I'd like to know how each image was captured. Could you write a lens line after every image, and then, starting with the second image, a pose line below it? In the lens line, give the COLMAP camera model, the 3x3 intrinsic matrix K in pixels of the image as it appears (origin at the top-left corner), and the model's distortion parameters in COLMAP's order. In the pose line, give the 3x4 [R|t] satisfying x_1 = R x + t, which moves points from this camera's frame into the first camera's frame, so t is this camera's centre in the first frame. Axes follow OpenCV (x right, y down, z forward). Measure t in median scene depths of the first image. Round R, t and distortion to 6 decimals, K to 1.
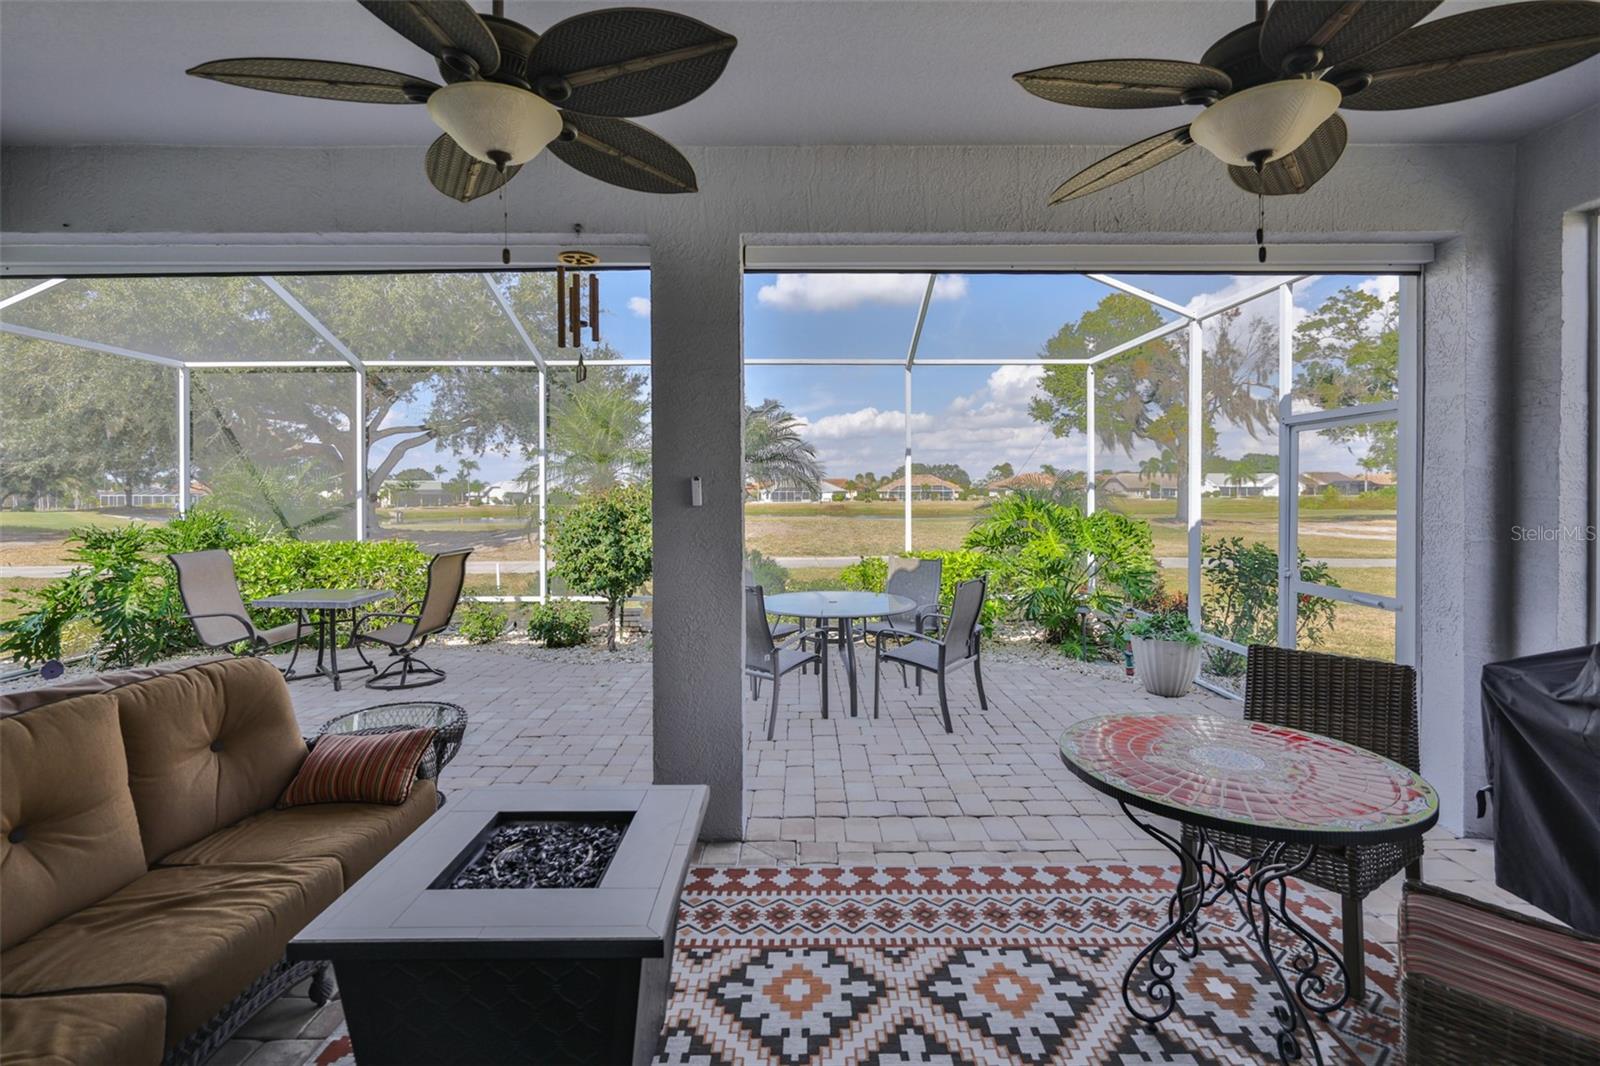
lens RADIAL K [[689.1, 0, 799.2], [0, 689.1, 502.3], [0, 0, 1]] dist [0.001683, 0.000239]
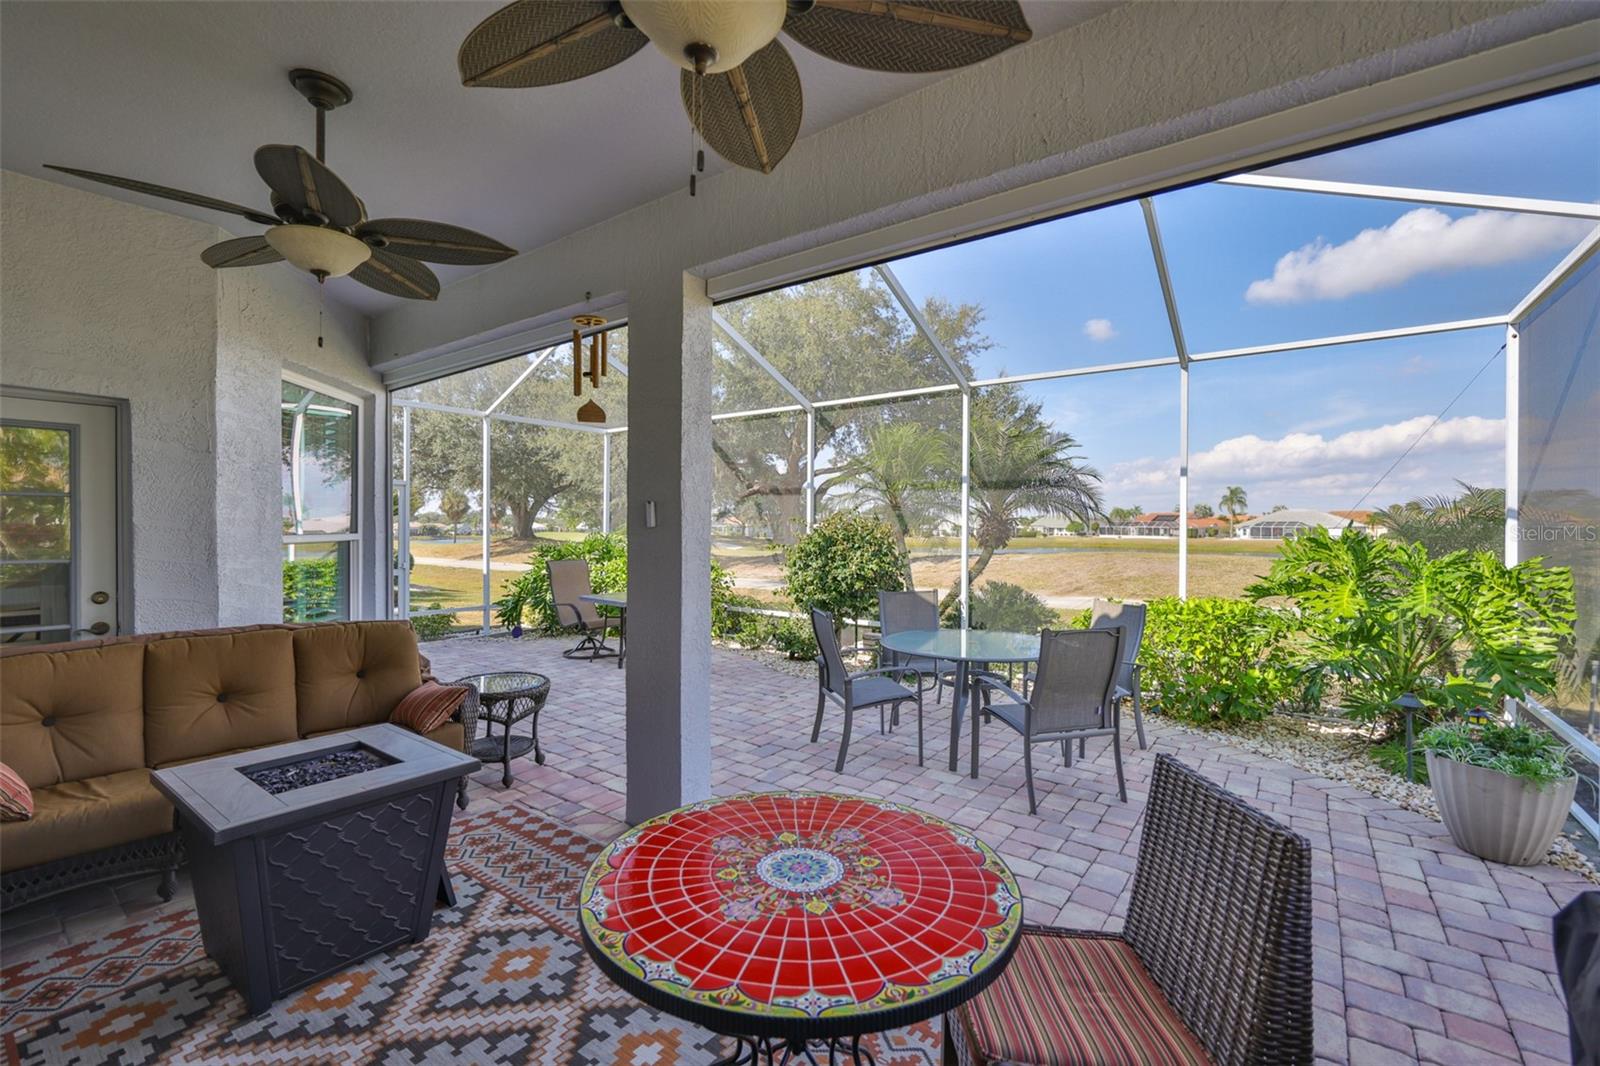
lens RADIAL K [[681.6, 0, 799.8], [0, 681.6, 528.1], [0, 0, 1]] dist [-0.001576, -0.000140]
pose [[0.799993, 0.008818, -0.599944, 0.325779], [-0.015745, 0.999856, -0.006298, 0.004621], [0.599803, 0.014484, 0.800017, 0.128270]]
